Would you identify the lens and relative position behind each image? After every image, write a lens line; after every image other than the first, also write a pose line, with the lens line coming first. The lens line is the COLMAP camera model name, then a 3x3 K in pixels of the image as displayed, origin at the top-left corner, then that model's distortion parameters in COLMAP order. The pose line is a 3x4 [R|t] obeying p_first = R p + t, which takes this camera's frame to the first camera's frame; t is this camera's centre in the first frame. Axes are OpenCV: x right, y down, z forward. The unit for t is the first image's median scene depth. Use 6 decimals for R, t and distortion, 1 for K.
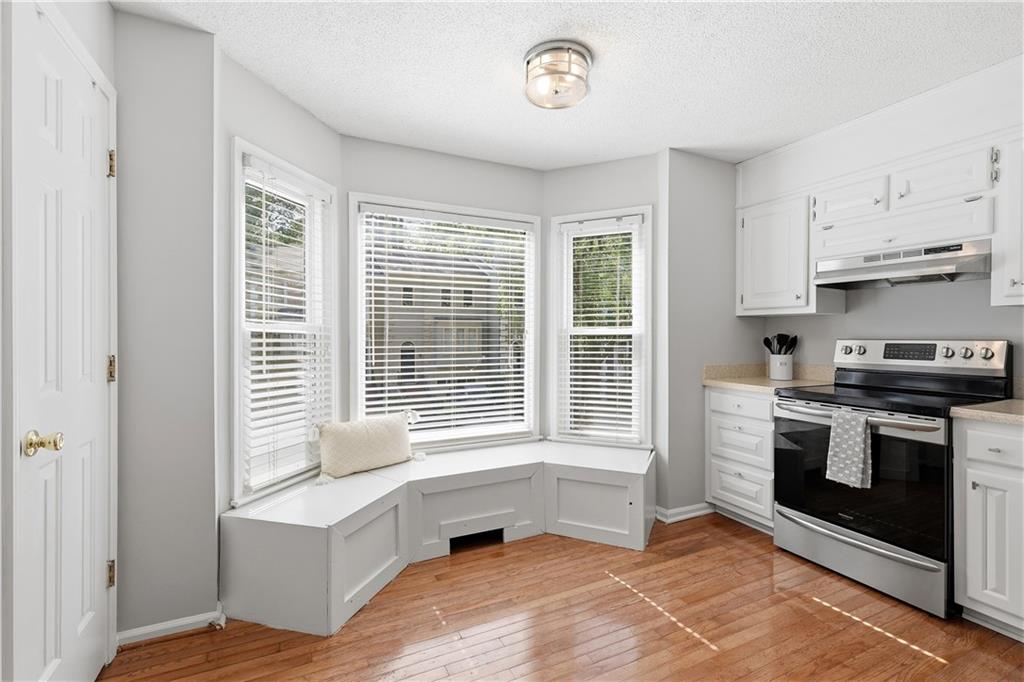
lens RADIAL K [[462.7, 0, 512.7], [0, 462.7, 338.3], [0, 0, 1]] dist [0.010968, -0.001824]
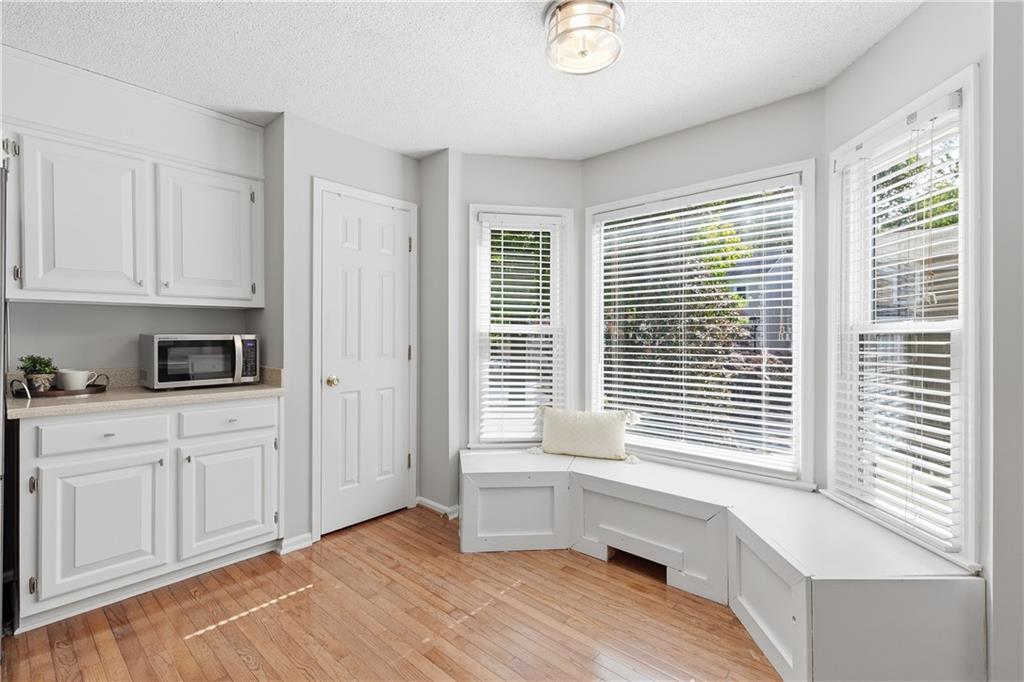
lens RADIAL K [[462.7, 0, 516.5], [0, 462.7, 336.9], [0, 0, 1]] dist [0.010968, -0.001824]
pose [[0.377722, 0.001405, -0.925918, 0.648353], [-0.007574, 0.999970, -0.001573, 0.001470], [0.925888, 0.007607, 0.377721, 0.431849]]
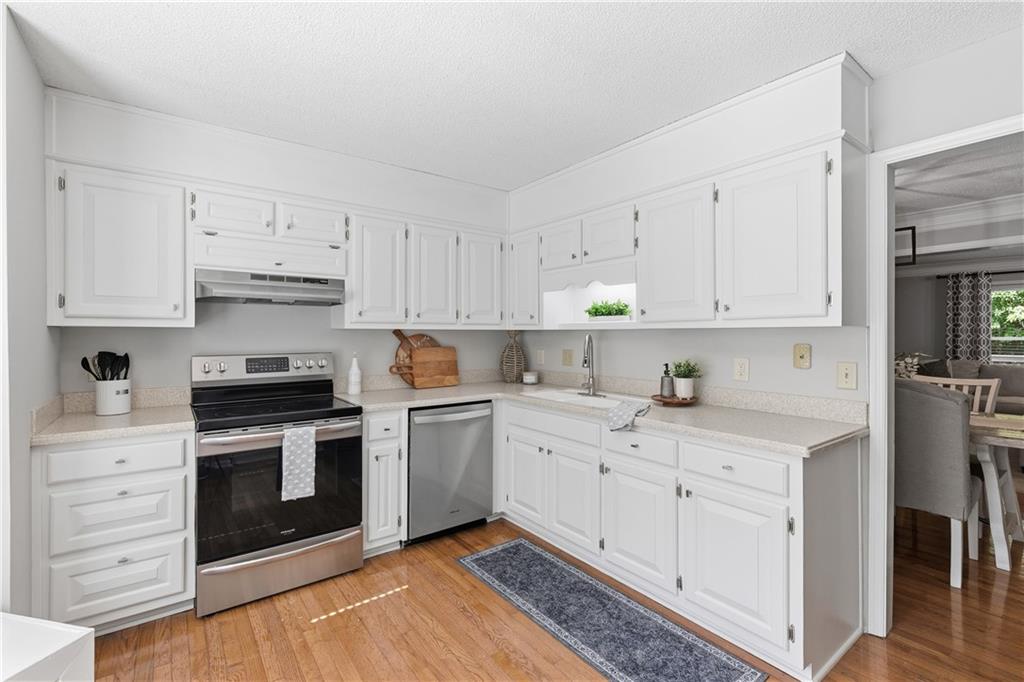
lens RADIAL K [[462.7, 0, 513.8], [0, 462.7, 333.2], [0, 0, 1]] dist [0.010968, -0.001824]
pose [[-0.190956, -0.000003, 0.981598, -0.323542], [0.007775, 0.999969, 0.001515, -0.041847], [-0.981568, 0.007921, -0.190950, 0.605760]]
